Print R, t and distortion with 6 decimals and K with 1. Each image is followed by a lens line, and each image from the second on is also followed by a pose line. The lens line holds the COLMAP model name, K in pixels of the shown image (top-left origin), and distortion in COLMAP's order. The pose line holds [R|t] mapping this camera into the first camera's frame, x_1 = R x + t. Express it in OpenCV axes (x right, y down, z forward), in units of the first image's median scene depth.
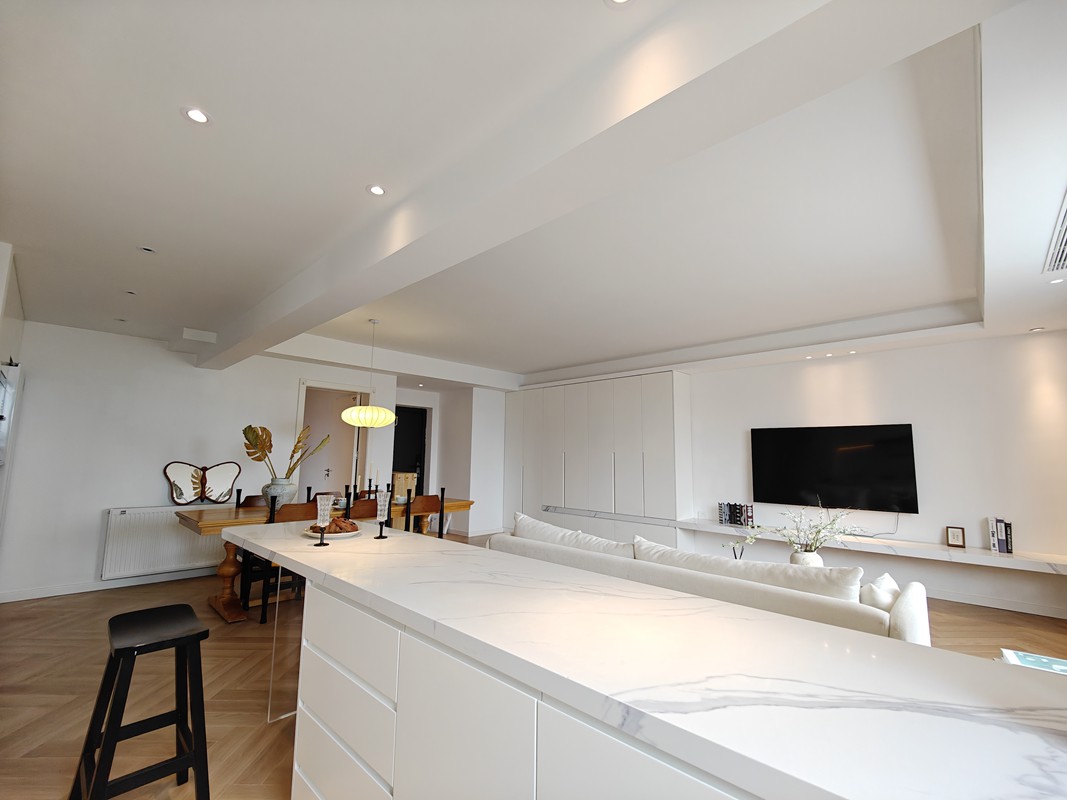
lens RADIAL K [[463.7, 0, 532.5], [0, 463.7, 401.3], [0, 0, 1]] dist [0.005057, -0.003051]
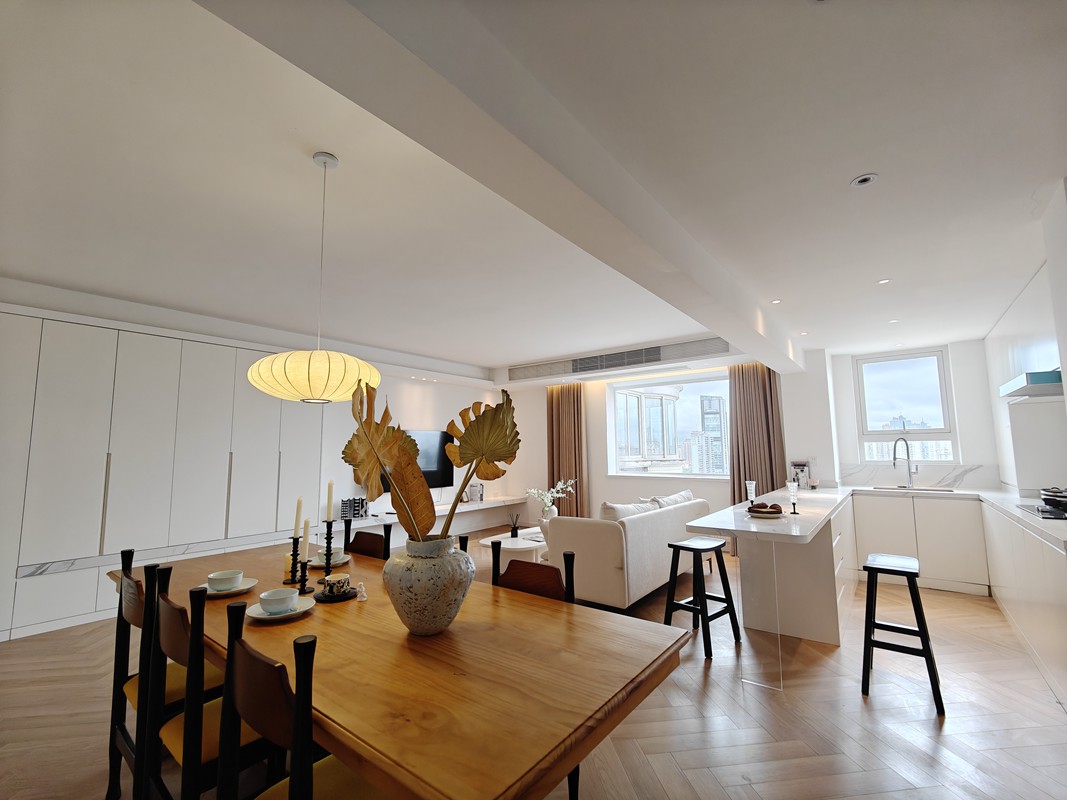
lens RADIAL K [[463.7, 0, 534.3], [0, 463.7, 397.9], [0, 0, 1]] dist [0.005057, -0.003051]
pose [[-0.106473, 0.097329, 0.989541, -0.791938], [-0.115578, 0.987240, -0.109539, 0.071588], [-0.987575, -0.126032, -0.093865, 0.833464]]
